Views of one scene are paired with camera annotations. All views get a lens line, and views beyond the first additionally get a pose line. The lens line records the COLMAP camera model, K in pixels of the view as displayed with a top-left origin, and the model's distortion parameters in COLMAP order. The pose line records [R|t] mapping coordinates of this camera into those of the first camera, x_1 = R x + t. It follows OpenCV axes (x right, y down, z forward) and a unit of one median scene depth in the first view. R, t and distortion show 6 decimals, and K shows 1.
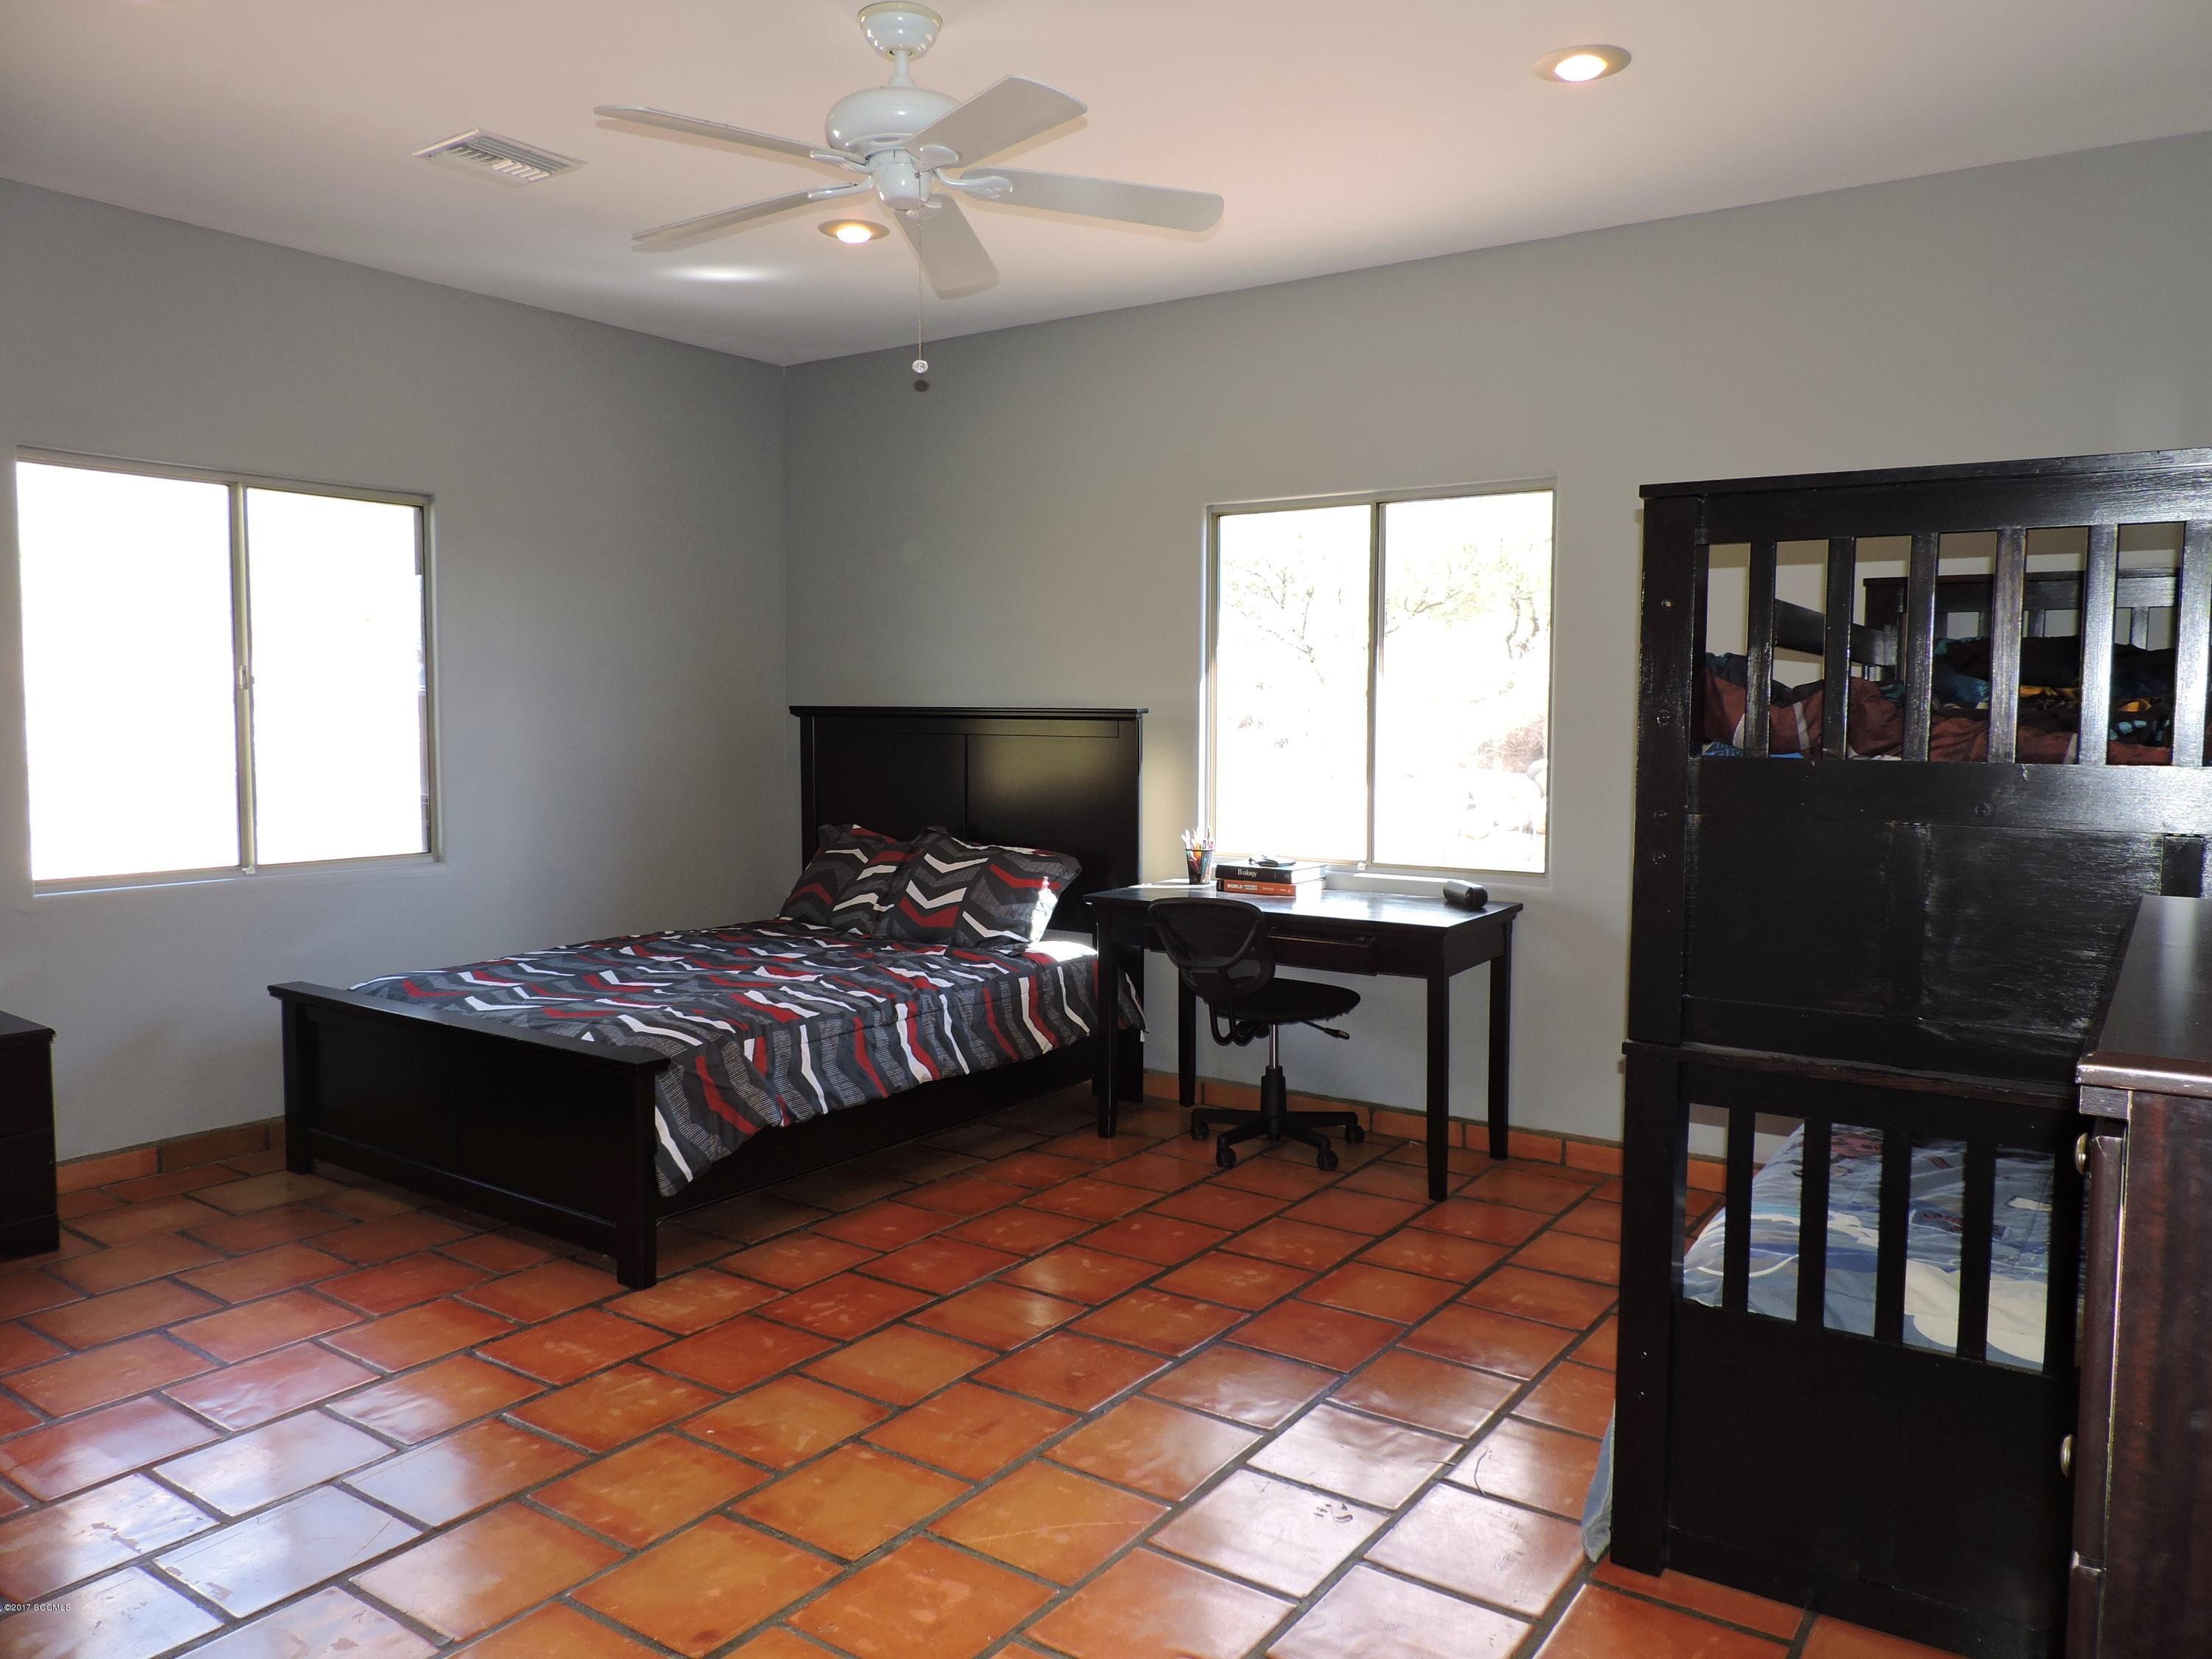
lens RADIAL K [[1589.0, 0, 1111.4], [0, 1589.0, 822.5], [0, 0, 1]] dist [-0.013913, 0.001391]
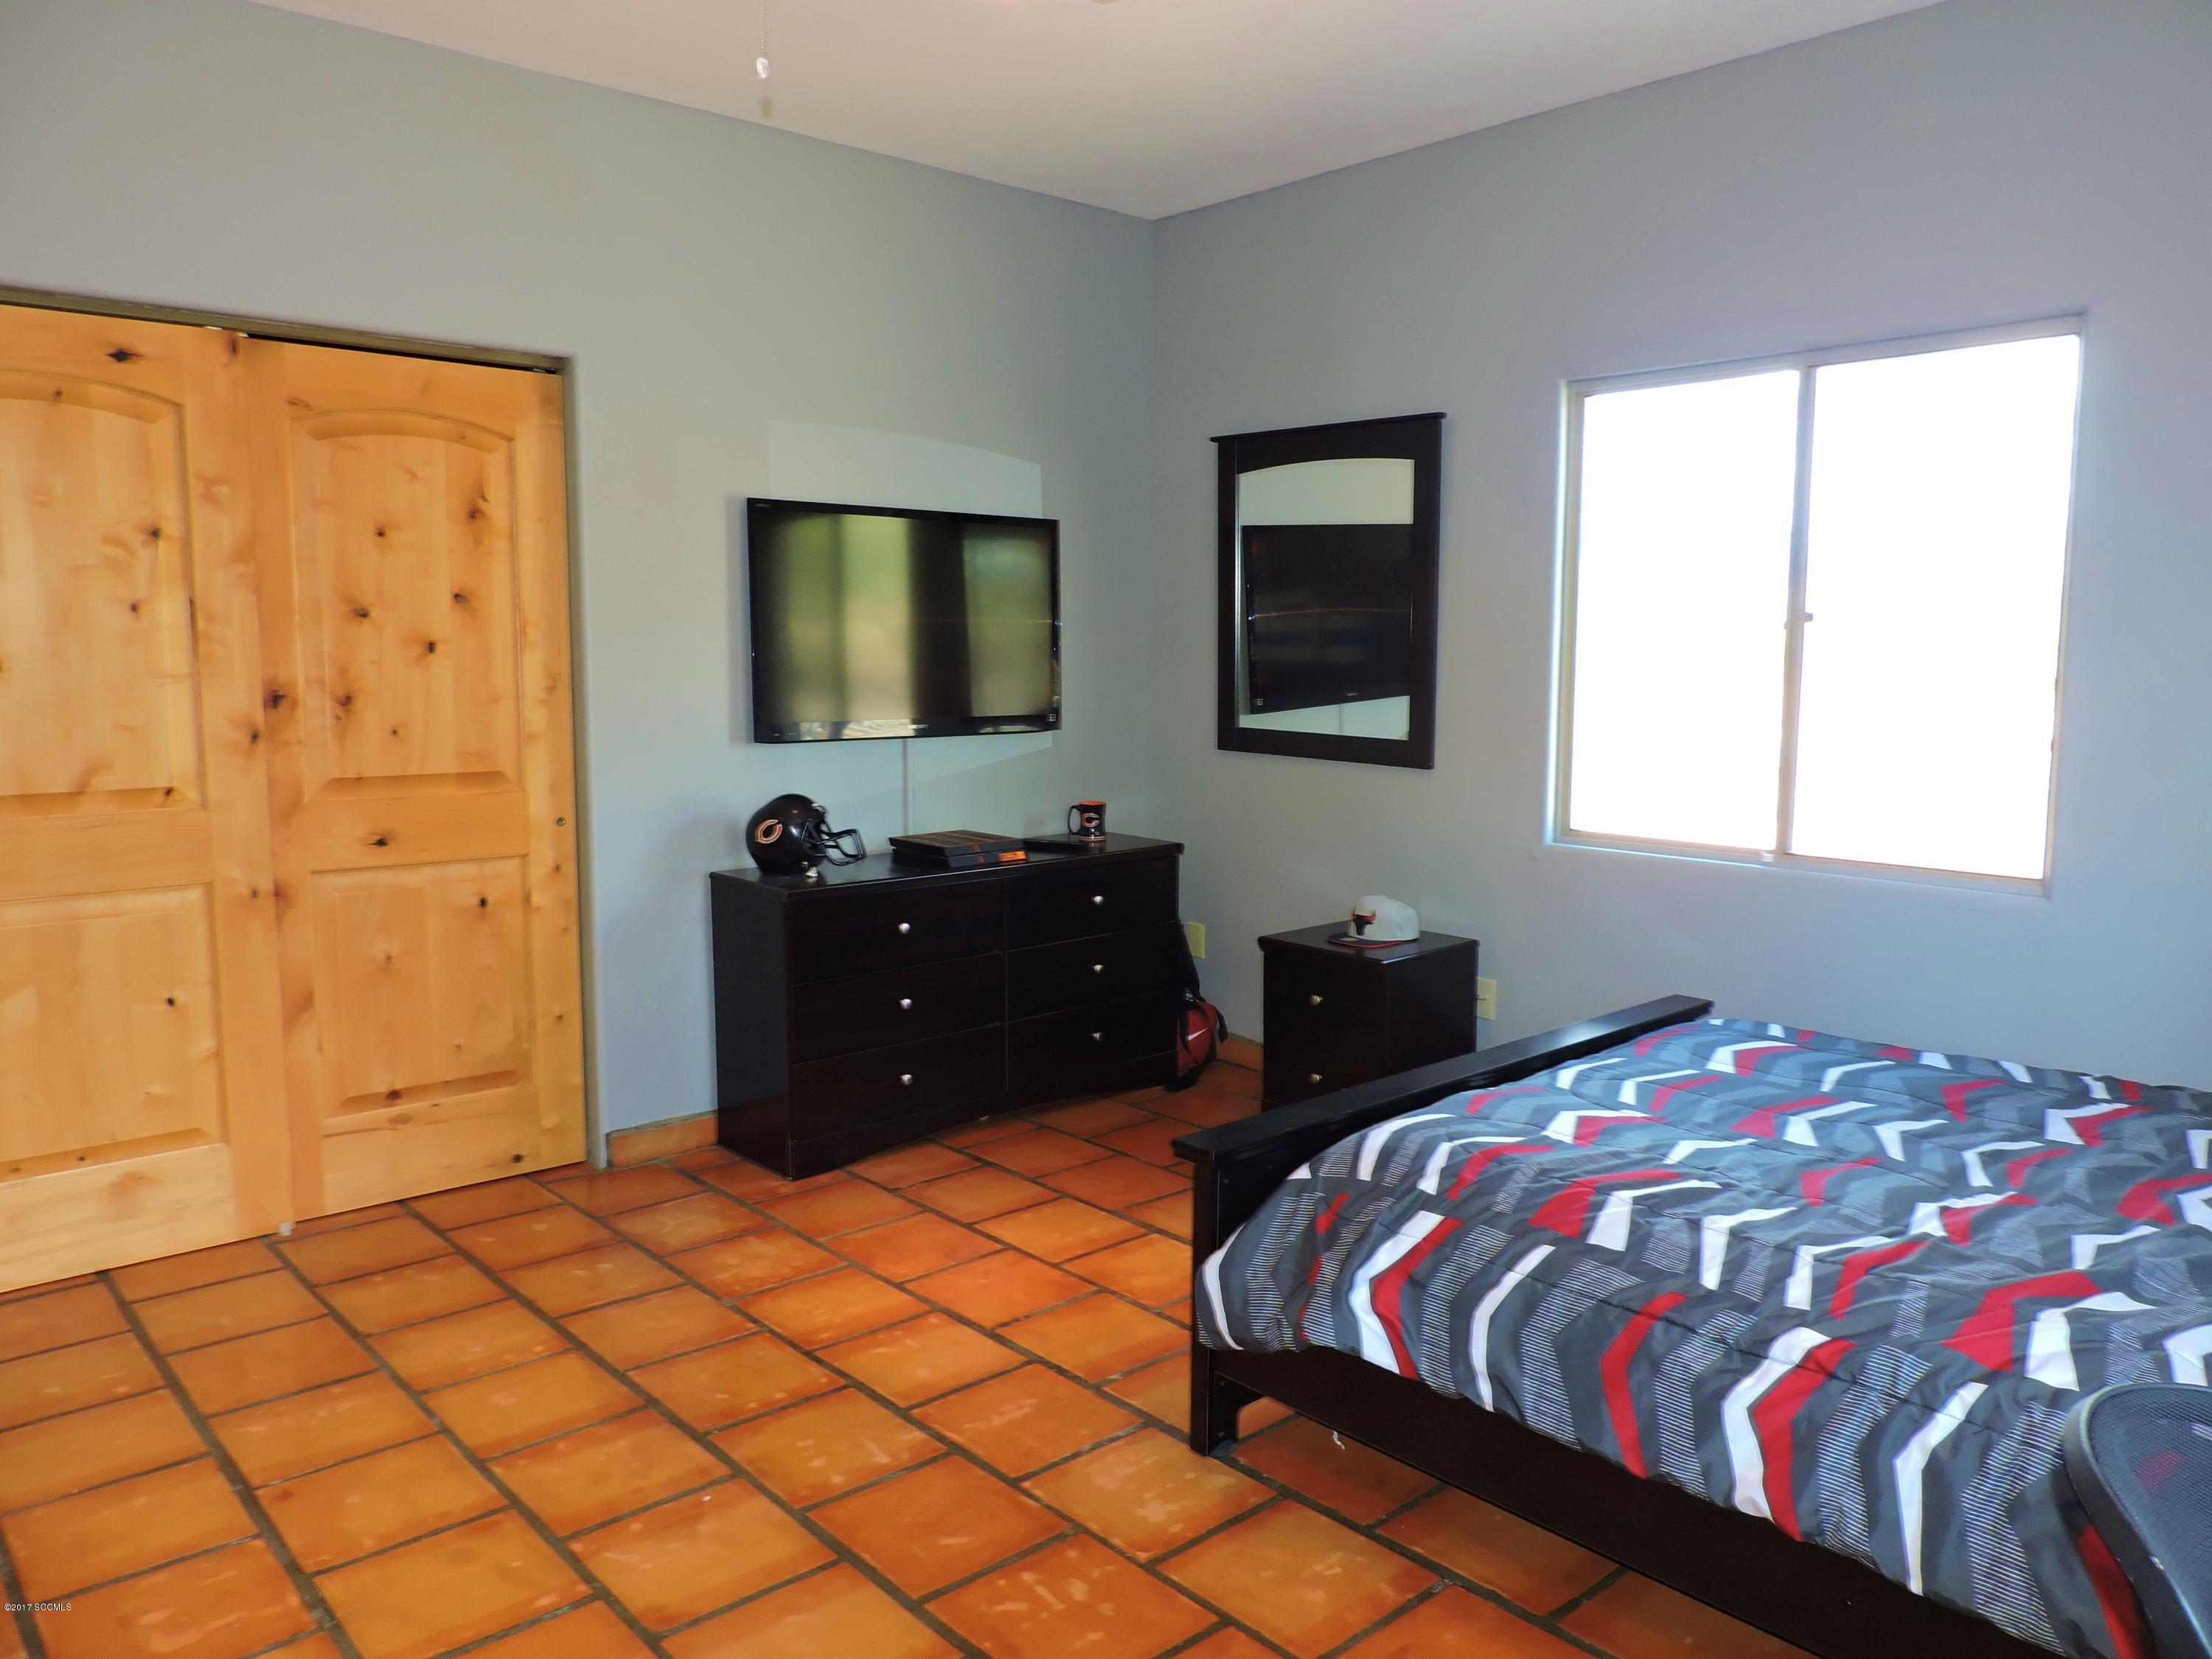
lens RADIAL K [[1589.0, 0, 1114.1], [0, 1589.0, 833.4], [0, 0, 1]] dist [-0.013913, 0.001391]
pose [[-0.233326, 0.105632, -0.966644, 0.365220], [-0.078631, 0.988777, 0.127030, -0.069675], [0.969214, 0.105648, -0.222401, 1.043778]]
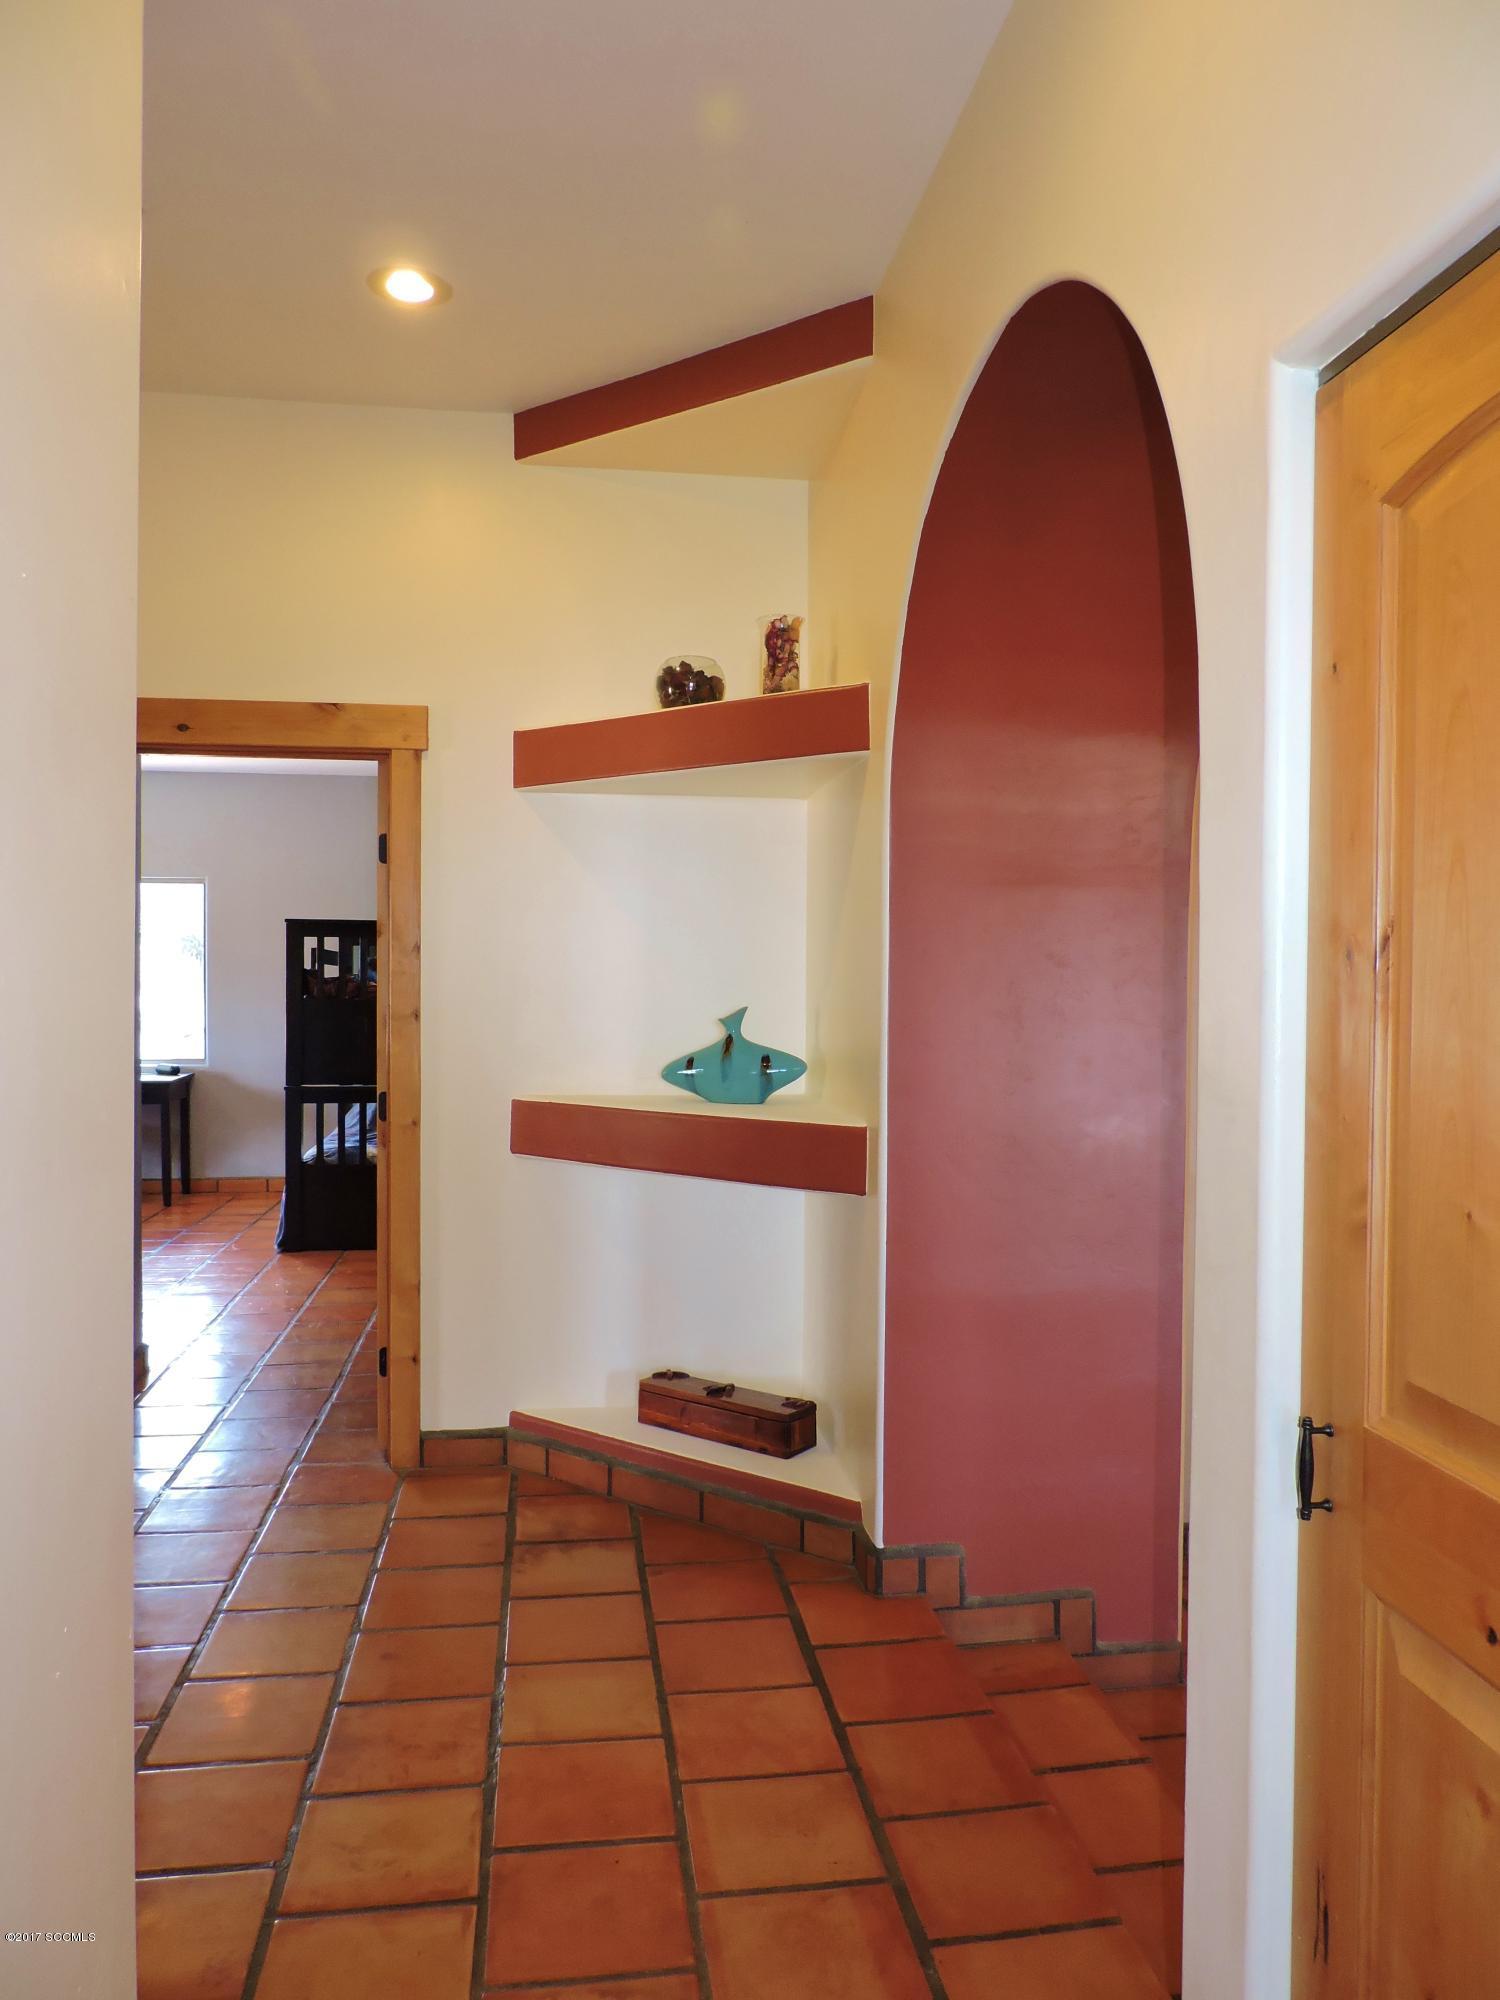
lens RADIAL K [[1436.7, 0, 751.7], [0, 1436.7, 998.4], [0, 0, 1]] dist [-0.013913, 0.001391]
pose [[0.734812, -0.008826, 0.678214, -0.707493], [0.052492, 0.997656, -0.043889, 0.103131], [-0.676237, 0.067851, 0.733553, -1.333938]]
